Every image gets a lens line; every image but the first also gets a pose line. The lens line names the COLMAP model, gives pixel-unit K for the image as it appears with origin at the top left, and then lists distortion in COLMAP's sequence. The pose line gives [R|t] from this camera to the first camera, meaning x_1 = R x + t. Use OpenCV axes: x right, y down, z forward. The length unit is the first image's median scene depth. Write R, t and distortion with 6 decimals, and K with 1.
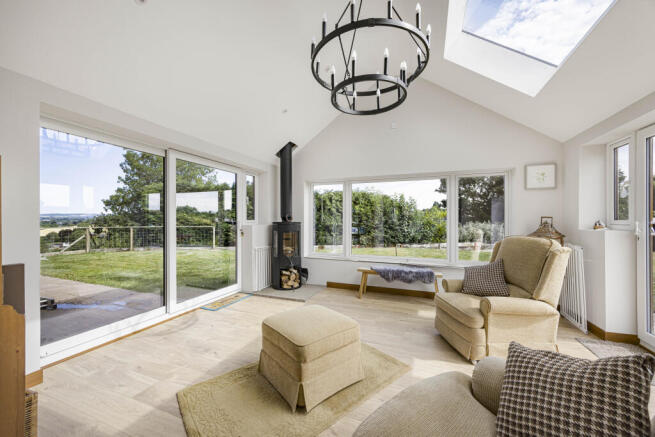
lens RADIAL K [[254.6, 0, 331.5], [0, 254.6, 220.9], [0, 0, 1]] dist [0.001371, 0.000060]
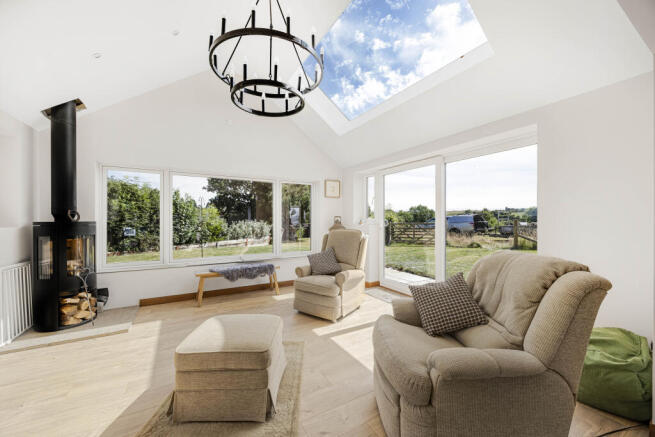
lens RADIAL K [[254.6, 0, 331.5], [0, 254.6, 220.9], [0, 0, 1]] dist [0.001371, 0.000060]
pose [[0.611980, -0.006664, 0.790845, -0.284633], [0.002502, 0.999976, 0.006490, -0.000396], [-0.790870, -0.001992, 0.611981, 0.086742]]
